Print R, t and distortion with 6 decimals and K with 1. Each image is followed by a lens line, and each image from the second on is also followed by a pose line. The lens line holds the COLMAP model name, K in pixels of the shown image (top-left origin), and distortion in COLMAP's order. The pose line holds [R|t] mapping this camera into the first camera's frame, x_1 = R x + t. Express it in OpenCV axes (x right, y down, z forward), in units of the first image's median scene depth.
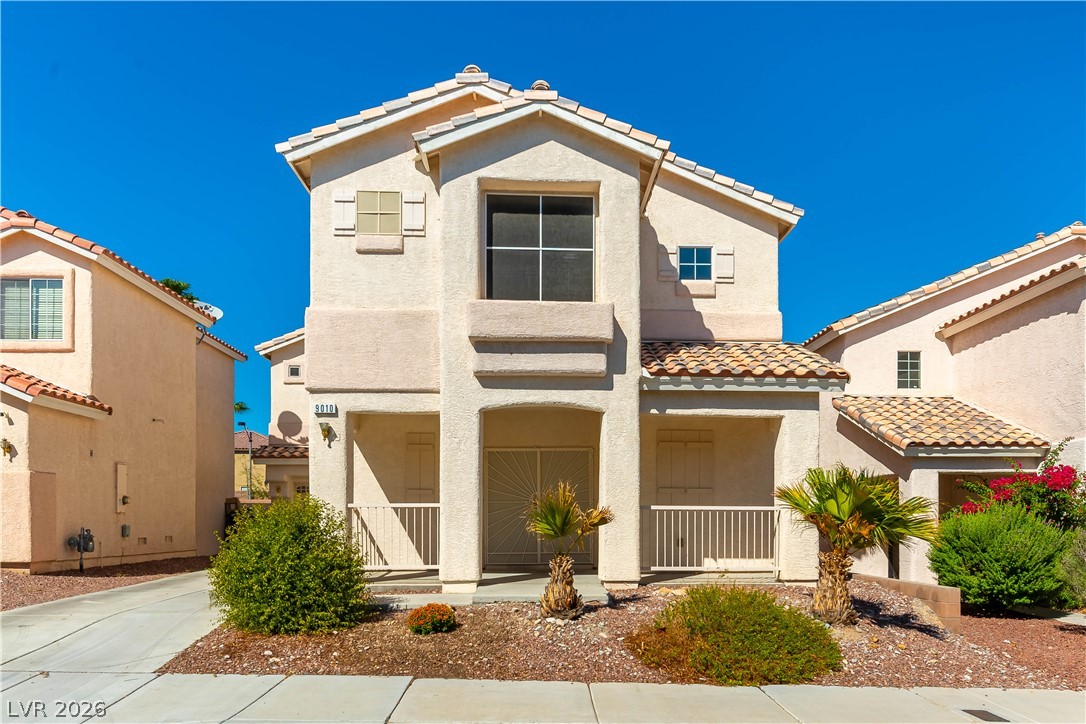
lens RADIAL K [[683.6, 0, 543.0], [0, 683.6, 362.0], [0, 0, 1]] dist [-0.002757, -0.001192]
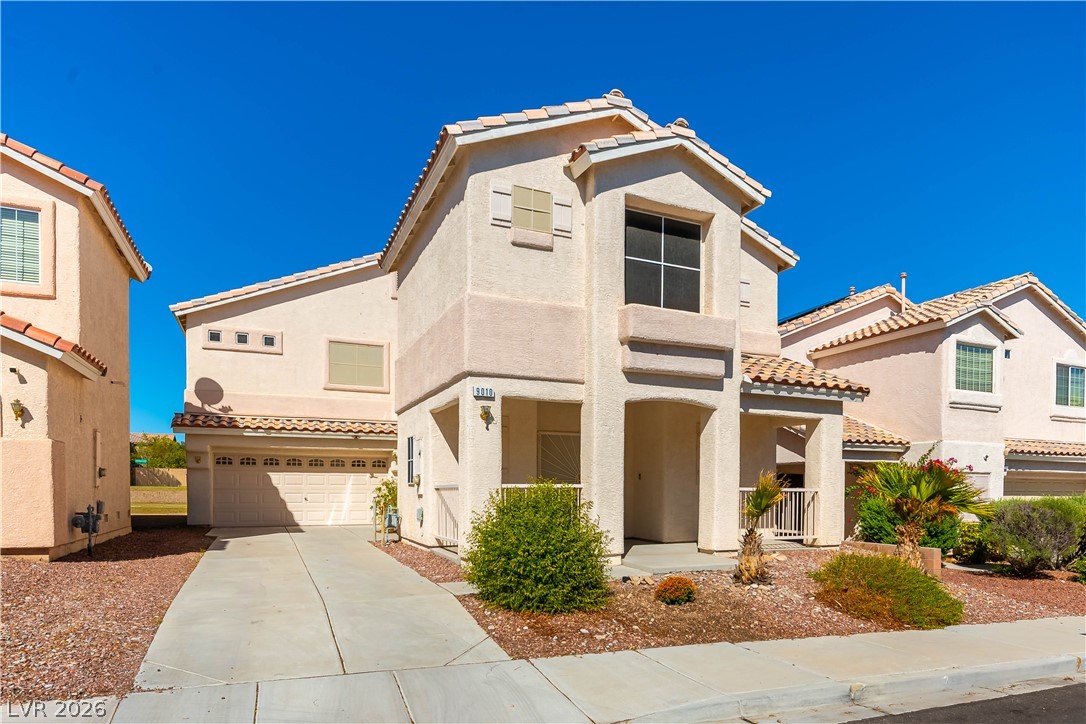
lens RADIAL K [[612.1, 0, 543.1], [0, 612.1, 357.5], [0, 0, 1]] dist [-0.003046, 0.000191]
pose [[0.935943, 0.078718, 0.343242, -0.533685], [-0.084416, 0.996429, 0.001666, 0.006854], [-0.341885, -0.030535, 0.939246, 0.098859]]
